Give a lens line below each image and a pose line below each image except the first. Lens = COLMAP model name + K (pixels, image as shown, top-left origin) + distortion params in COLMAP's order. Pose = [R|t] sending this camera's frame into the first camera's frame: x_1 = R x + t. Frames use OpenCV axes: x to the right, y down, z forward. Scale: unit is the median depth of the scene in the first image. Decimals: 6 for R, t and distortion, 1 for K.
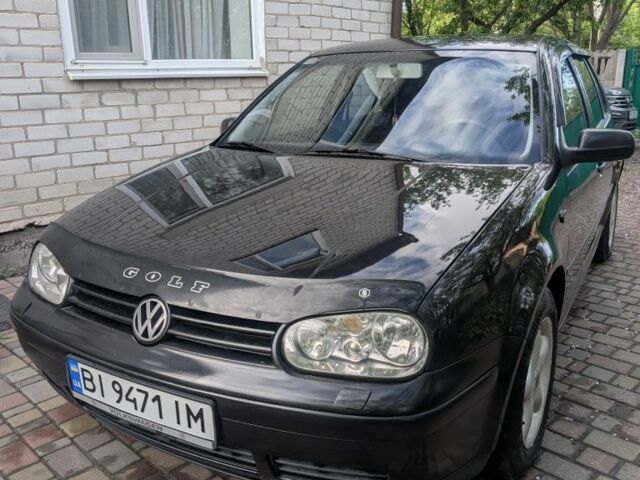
lens RADIAL K [[604.0, 0, 317.4], [0, 604.0, 240.5], [0, 0, 1]] dist [-0.009139, 0.000000]
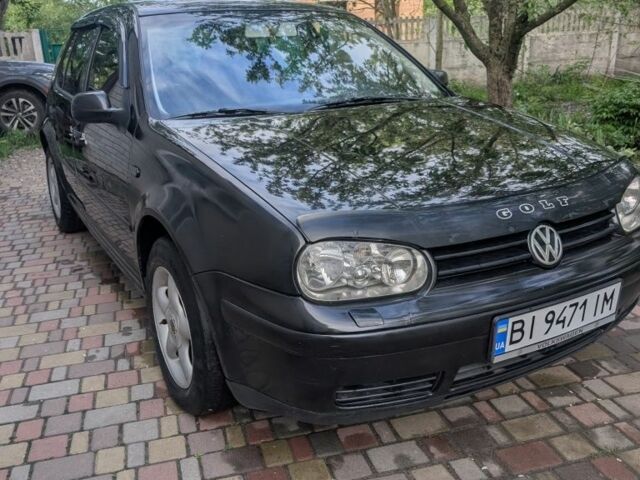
lens RADIAL K [[604.0, 0, 317.4], [0, 604.0, 240.0], [0, 0, 1]] dist [-0.009139, 0.000000]
pose [[0.492759, -0.257400, 0.831224, -1.345118], [0.242035, 0.958095, 0.153206, -0.134813], [-0.835828, 0.125692, 0.534410, 0.766318]]
